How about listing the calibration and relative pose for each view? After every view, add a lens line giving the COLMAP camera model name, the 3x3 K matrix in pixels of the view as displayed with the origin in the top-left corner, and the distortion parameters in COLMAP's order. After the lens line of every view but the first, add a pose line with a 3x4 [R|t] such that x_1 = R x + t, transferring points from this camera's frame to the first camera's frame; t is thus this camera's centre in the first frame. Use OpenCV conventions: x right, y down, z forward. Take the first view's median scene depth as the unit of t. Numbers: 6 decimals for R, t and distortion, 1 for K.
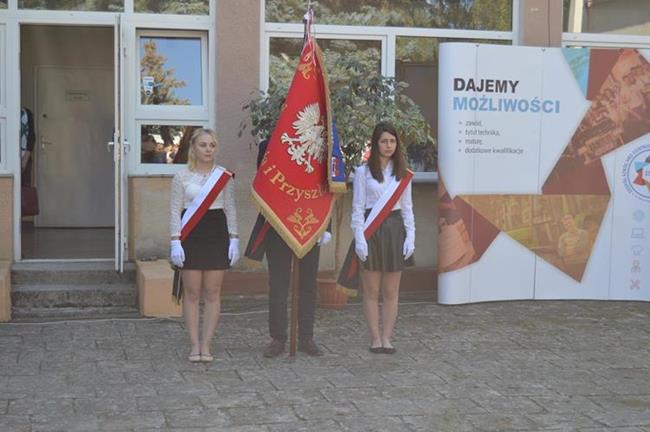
lens RADIAL K [[1185.9, 0, 325.0], [0, 1185.9, 216.0], [0, 0, 1]] dist [0.005714, 0.014226]
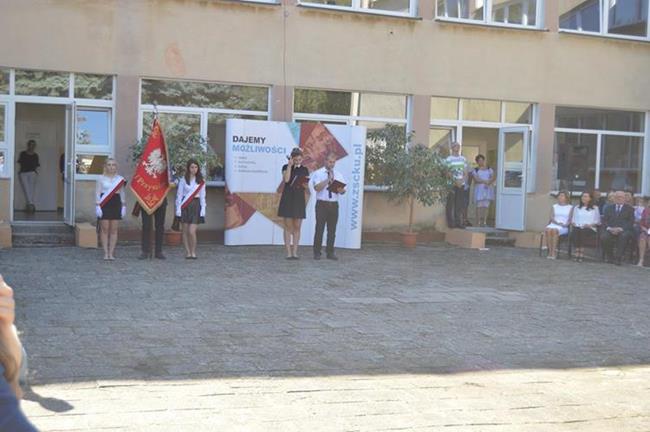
lens RADIAL K [[969.4, 0, 325.0], [0, 969.4, 216.0], [0, 0, 1]] dist [0.011344, -0.034888]
pose [[0.991490, 0.016079, 0.129184, 0.051711], [-0.015770, 0.999870, -0.003415, 0.026720], [-0.129222, 0.001349, 0.991615, -0.697388]]
